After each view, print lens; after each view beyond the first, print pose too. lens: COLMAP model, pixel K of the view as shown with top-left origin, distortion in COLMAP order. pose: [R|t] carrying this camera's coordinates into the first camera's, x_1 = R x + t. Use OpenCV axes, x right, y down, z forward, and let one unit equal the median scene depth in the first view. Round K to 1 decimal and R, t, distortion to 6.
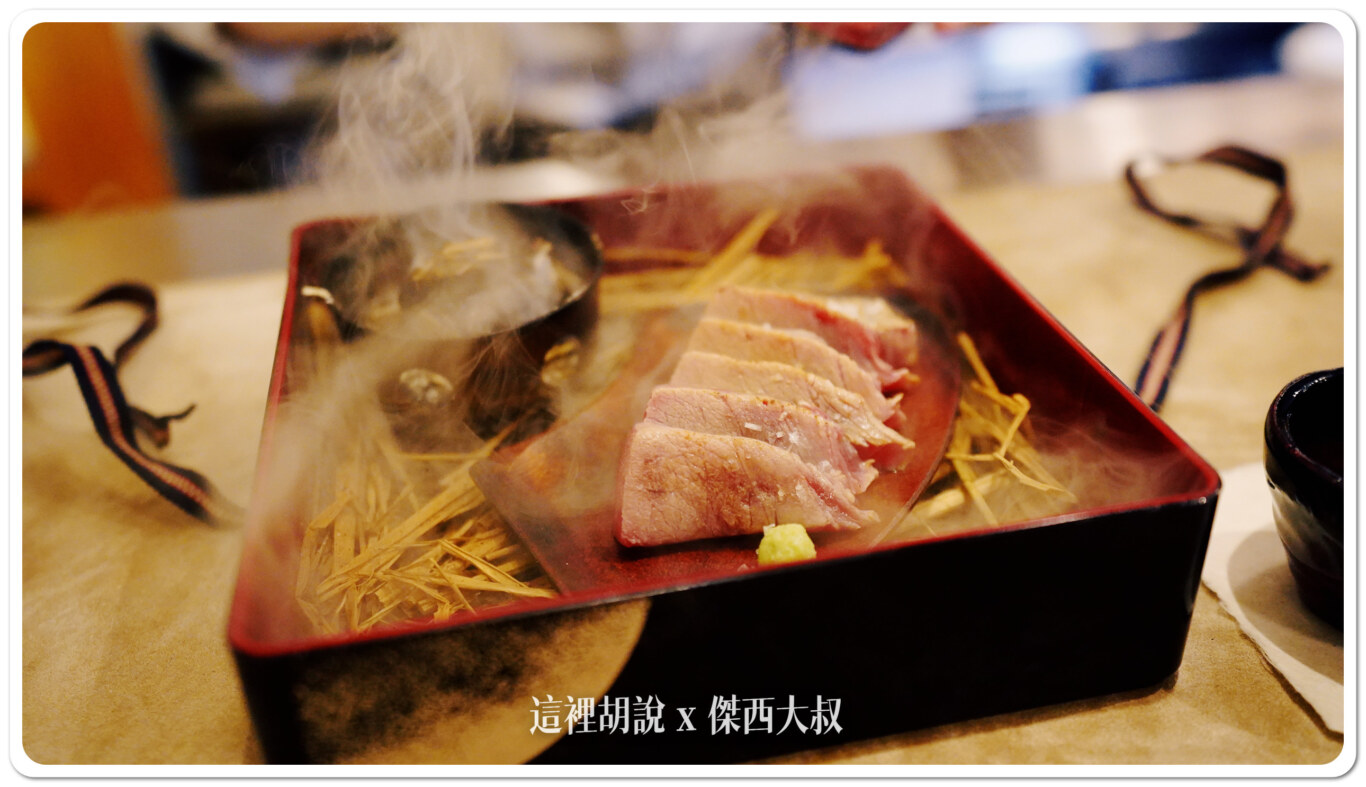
lens RADIAL K [[1283.6, 0, 683.1], [0, 1283.6, 435.0], [0, 0, 1]] dist [0.045409, -0.001050]
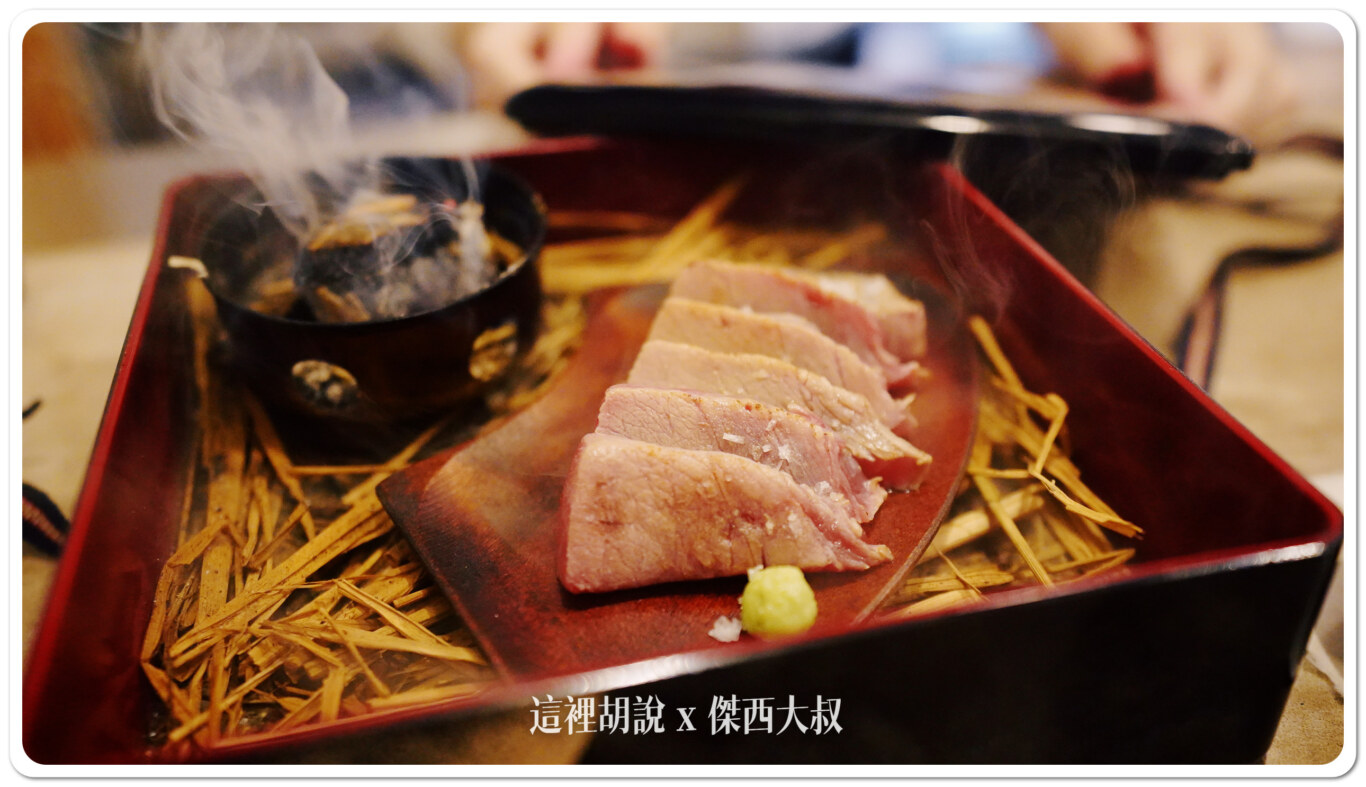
lens RADIAL K [[1283.6, 0, 683.1], [0, 1283.6, 435.0], [0, 0, 1]] dist [0.045409, -0.001050]
pose [[0.999321, 0.001832, 0.036795, -0.005638], [-0.002682, 0.999731, 0.023052, -0.026575], [-0.036743, -0.023135, 0.999057, 0.207877]]
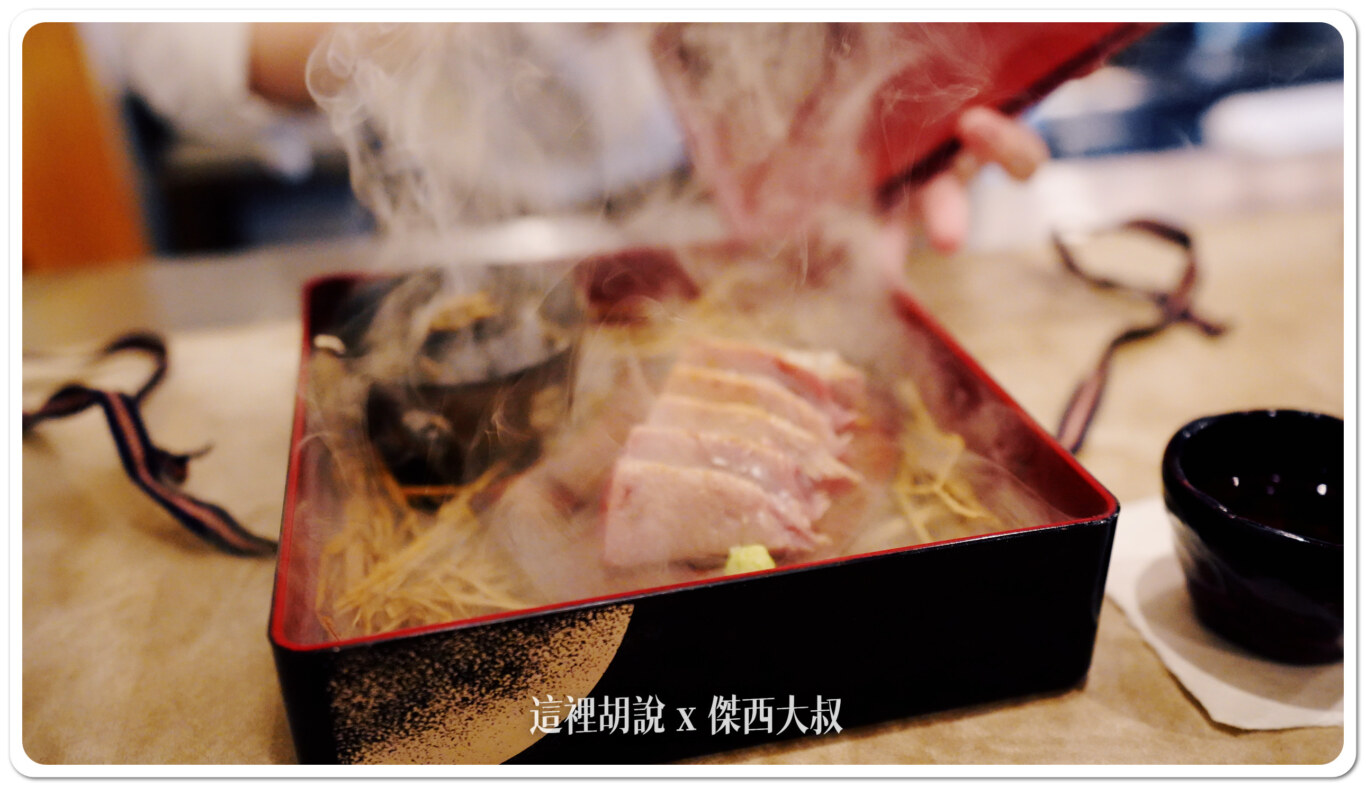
lens RADIAL K [[1325.7, 0, 683.0], [0, 1325.7, 393.5], [0, 0, 1]] dist [0.005986, 0.000214]
pose [[0.999573, 0.003513, 0.029023, -0.013160], [-0.001408, 0.997387, -0.072224, 0.018084], [-0.029201, 0.072152, 0.996966, -0.173981]]
